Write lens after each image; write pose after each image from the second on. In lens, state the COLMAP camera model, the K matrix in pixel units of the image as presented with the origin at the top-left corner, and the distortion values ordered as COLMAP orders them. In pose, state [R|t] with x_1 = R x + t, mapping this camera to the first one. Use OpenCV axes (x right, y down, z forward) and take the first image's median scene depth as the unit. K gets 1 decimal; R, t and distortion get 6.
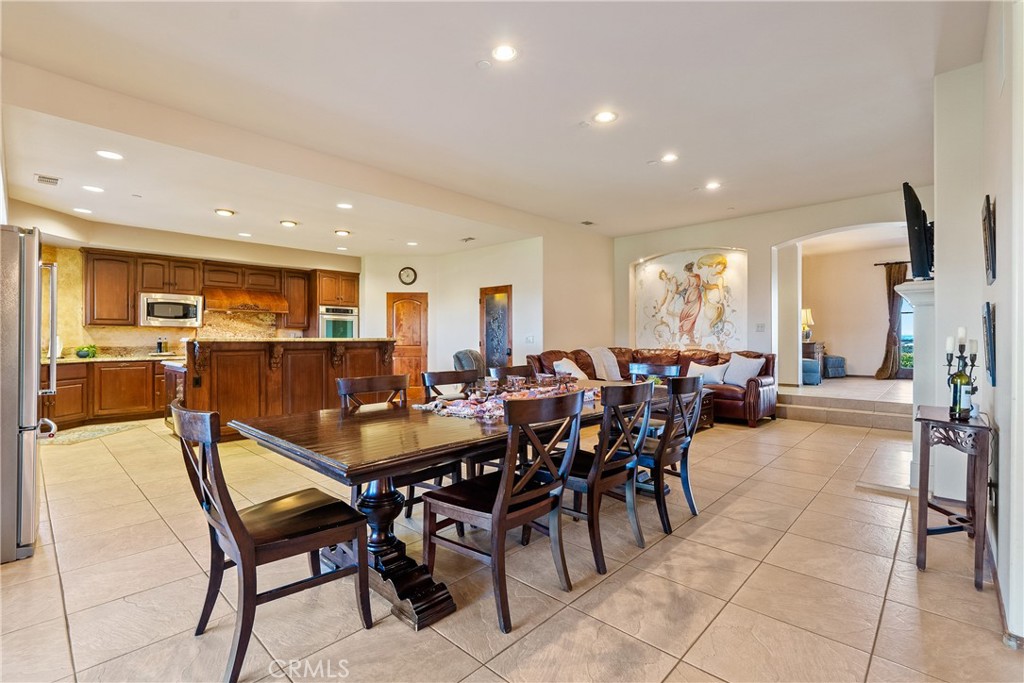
lens RADIAL K [[471.9, 0, 514.9], [0, 471.9, 341.4], [0, 0, 1]] dist [-0.002838, 0.000955]
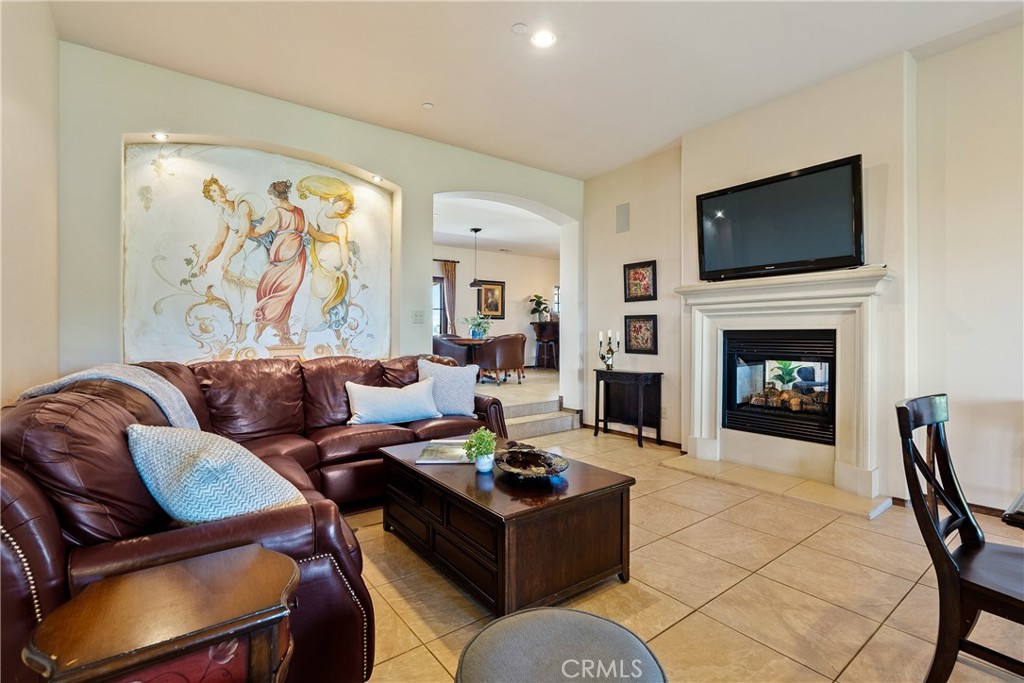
lens RADIAL K [[471.9, 0, 512.2], [0, 471.9, 326.7], [0, 0, 1]] dist [-0.002838, 0.000955]
pose [[0.182515, 0.012034, 0.983129, -0.066302], [0.008000, 0.999874, -0.013724, -0.006049], [-0.983171, 0.010370, 0.182396, 0.681509]]
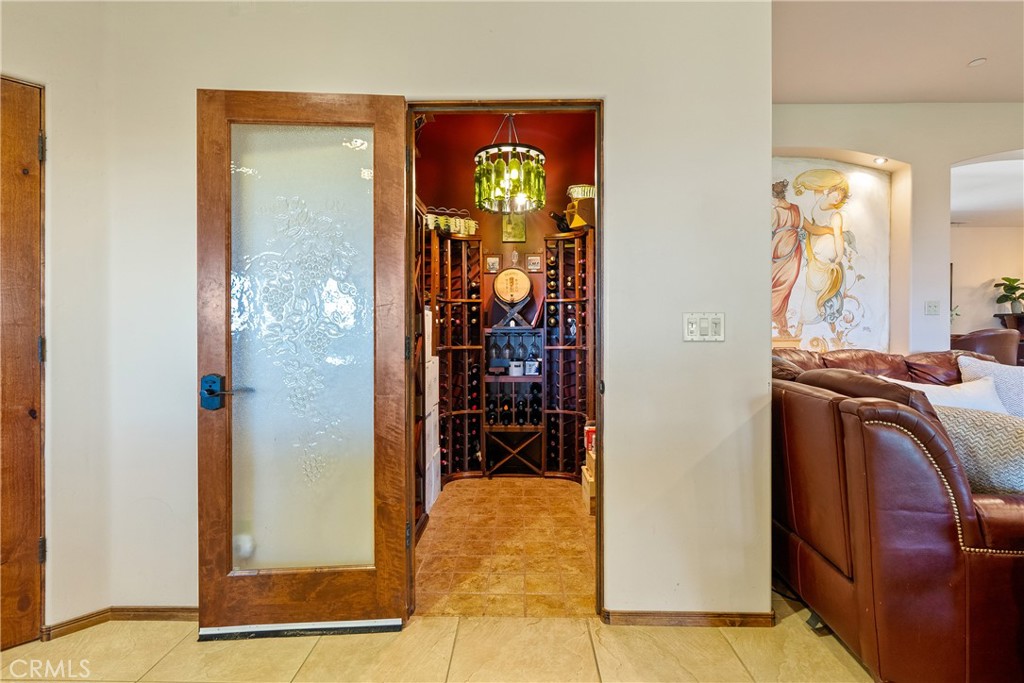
lens RADIAL K [[471.9, 0, 517.2], [0, 471.9, 324.9], [0, 0, 1]] dist [-0.002838, 0.000955]
pose [[0.745094, 0.006472, 0.666928, -0.188720], [0.003305, 0.999905, -0.013397, -0.003011], [-0.666952, 0.012186, 0.745001, 0.815038]]
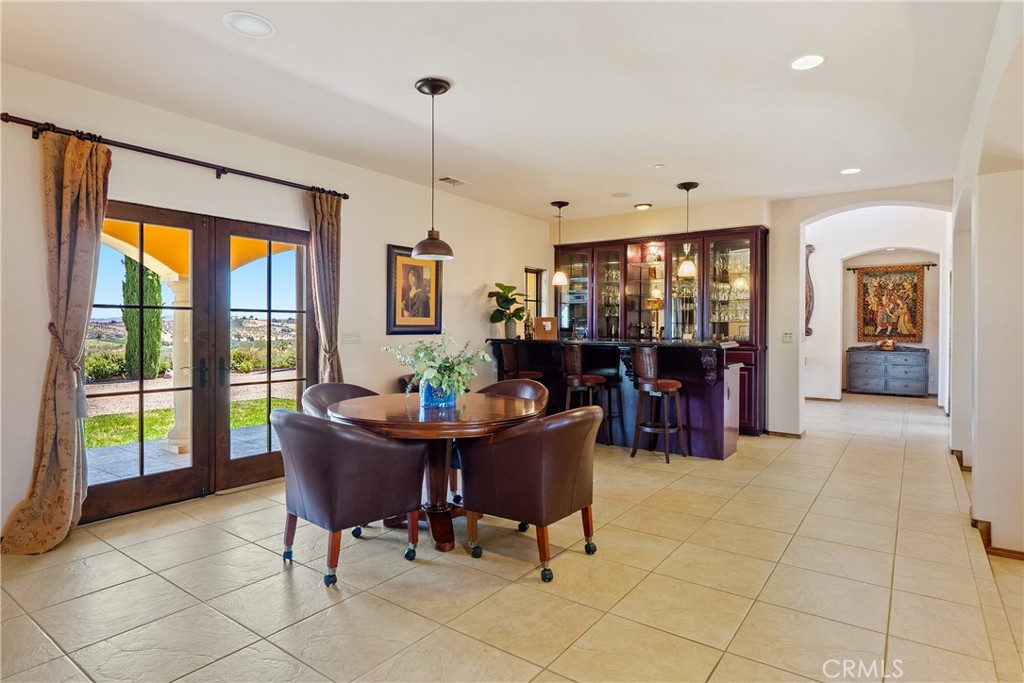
lens RADIAL K [[538.7, 0, 506.3], [0, 538.7, 337.6], [0, 0, 1]] dist [-0.001468, -0.000633]
pose [[-0.109714, -0.017781, 0.993804, 0.554783], [0.001637, 0.999835, 0.018069, -0.055498], [-0.993962, 0.003609, -0.109667, 0.948649]]
